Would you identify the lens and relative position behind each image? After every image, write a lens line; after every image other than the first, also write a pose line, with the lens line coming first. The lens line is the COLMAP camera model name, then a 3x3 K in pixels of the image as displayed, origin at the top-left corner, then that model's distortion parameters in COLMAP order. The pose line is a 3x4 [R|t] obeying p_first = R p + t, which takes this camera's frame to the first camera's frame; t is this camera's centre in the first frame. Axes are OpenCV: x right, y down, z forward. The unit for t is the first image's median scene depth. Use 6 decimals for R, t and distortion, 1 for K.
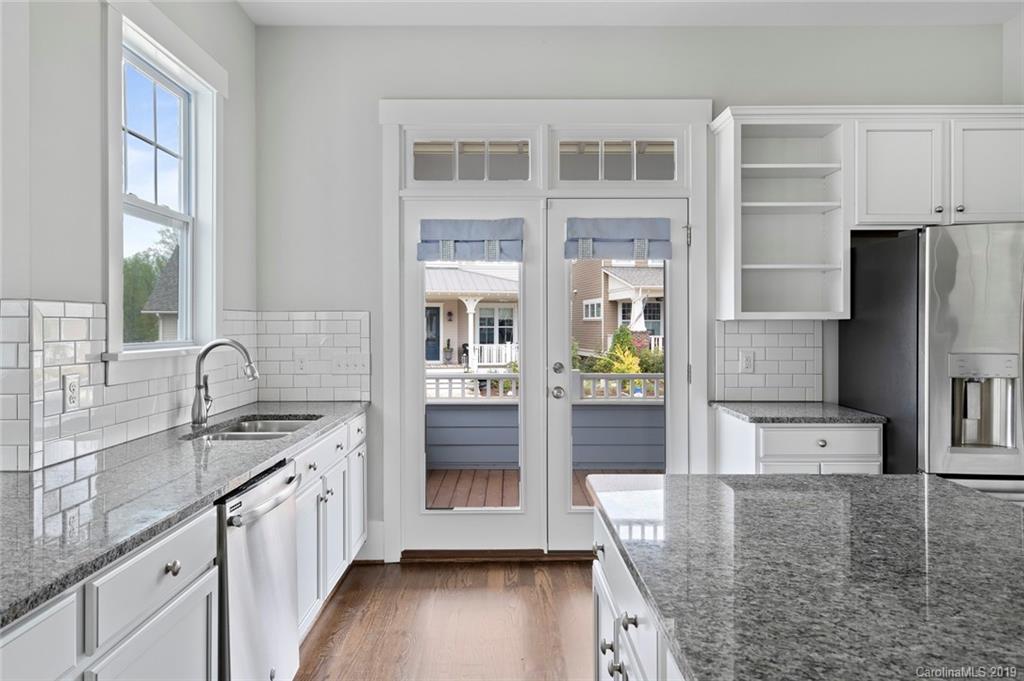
lens RADIAL K [[684.1, 0, 509.4], [0, 684.1, 324.4], [0, 0, 1]] dist [0.014441, 0.001310]
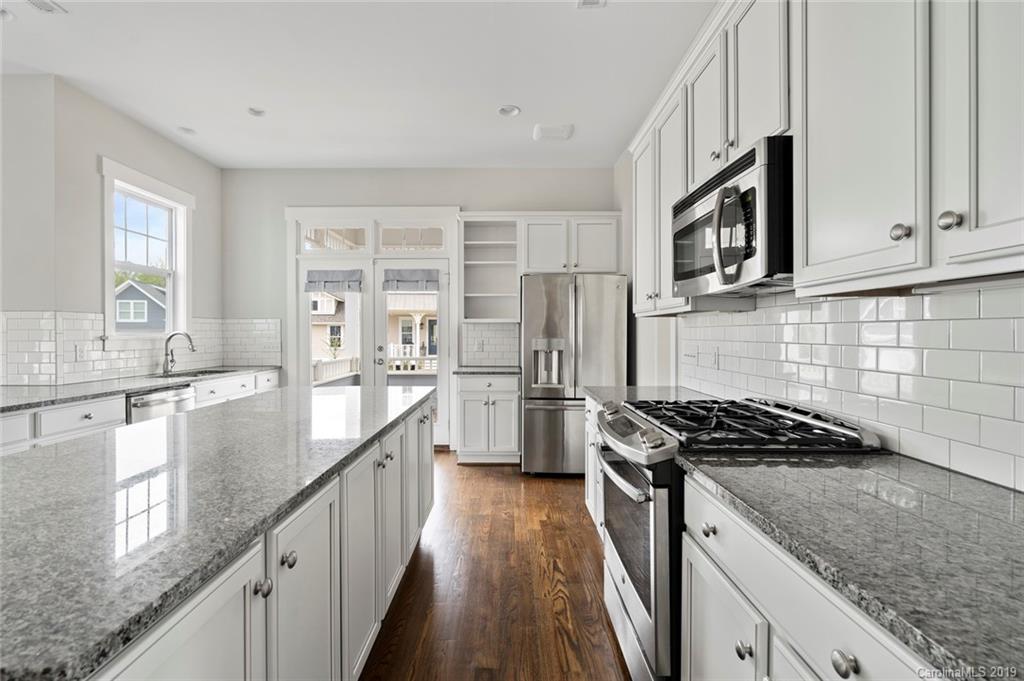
lens RADIAL K [[466.3, 0, 506.8], [0, 466.3, 337.4], [0, 0, 1]] dist [-0.001969, 0.000601]
pose [[0.999918, 0.000405, -0.012765, 0.449270], [-0.000269, 0.999943, 0.010651, 0.019026], [0.012769, -0.010647, 0.999862, -0.290998]]
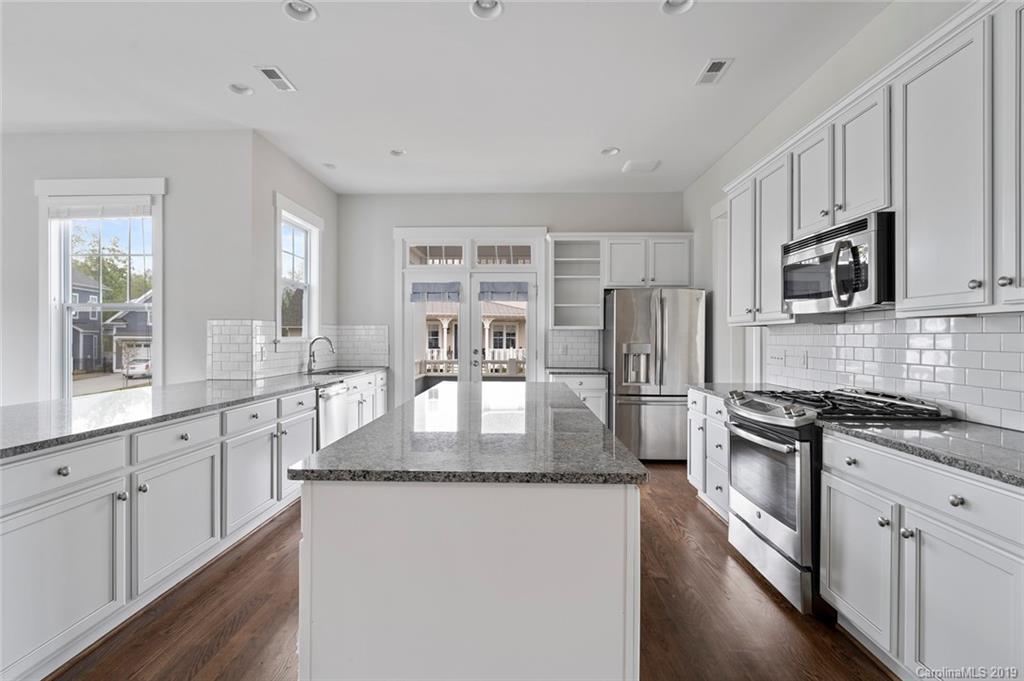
lens RADIAL K [[475.4, 0, 510.2], [0, 475.4, 338.7], [0, 0, 1]] dist [0.000989, 0.000685]
pose [[0.999428, 0.003996, -0.033585, 0.235813], [-0.003868, 0.999985, 0.003865, 0.016555], [0.033600, -0.003733, 0.999428, -0.500562]]
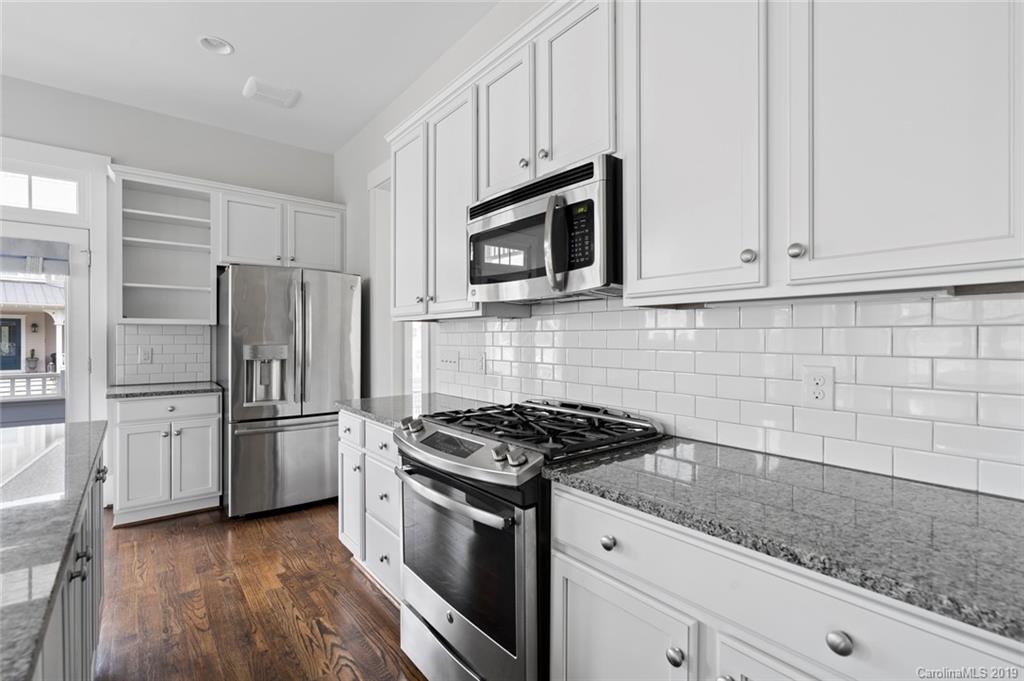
lens RADIAL K [[466.3, 0, 506.8], [0, 466.3, 337.4], [0, 0, 1]] dist [-0.001969, 0.000601]
pose [[0.786636, 0.001111, 0.617417, 0.347004], [-0.001309, 0.999999, -0.000132, 0.018334], [-0.617416, -0.000704, 0.786636, -0.180979]]
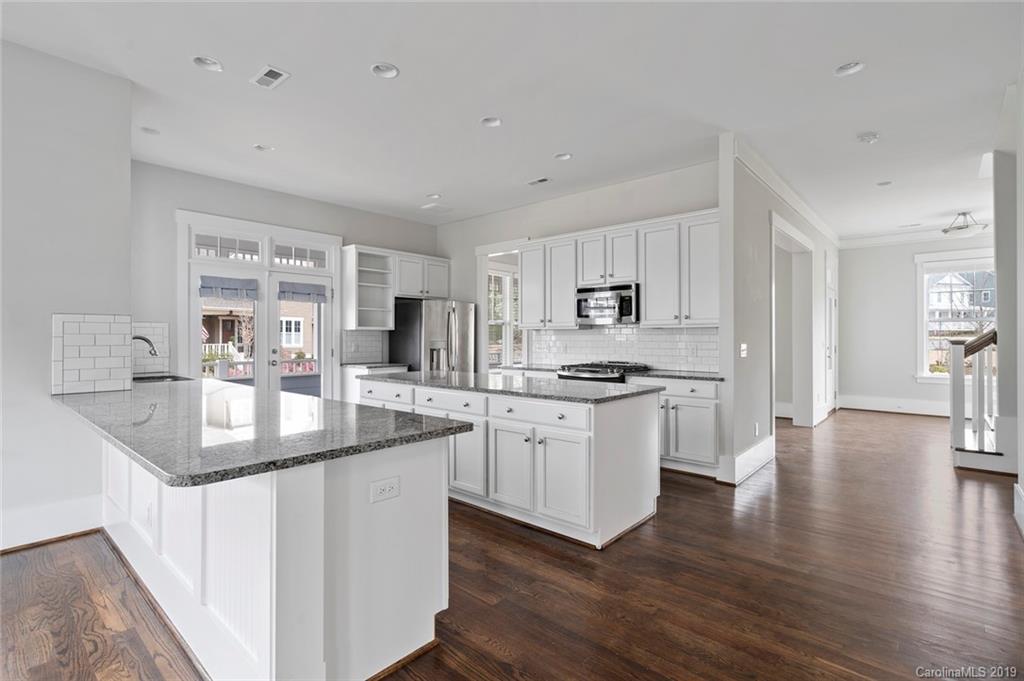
lens RADIAL K [[482.5, 0, 512.0], [0, 482.5, 340.5], [0, 0, 1]] dist [0.000051, 0.000313]
pose [[0.665434, -0.004652, 0.746442, -0.570490], [-0.001582, 0.999970, 0.007642, 0.017232], [-0.746455, -0.006267, 0.665406, -0.560447]]
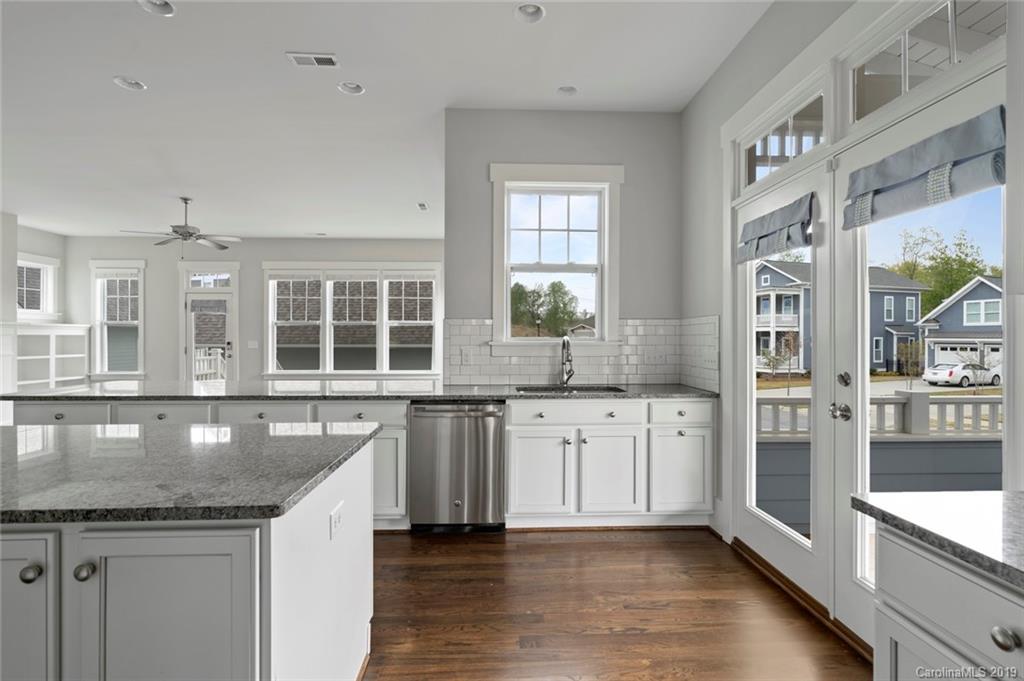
lens RADIAL K [[469.9, 0, 512.0], [0, 469.9, 340.5], [0, 0, 1]] dist [0.011775, 0.000216]
pose [[0.042535, 0.006321, -0.999075, 0.583273], [0.000227, 0.999980, 0.006337, 0.018700], [0.999095, -0.000496, 0.042532, 0.634770]]
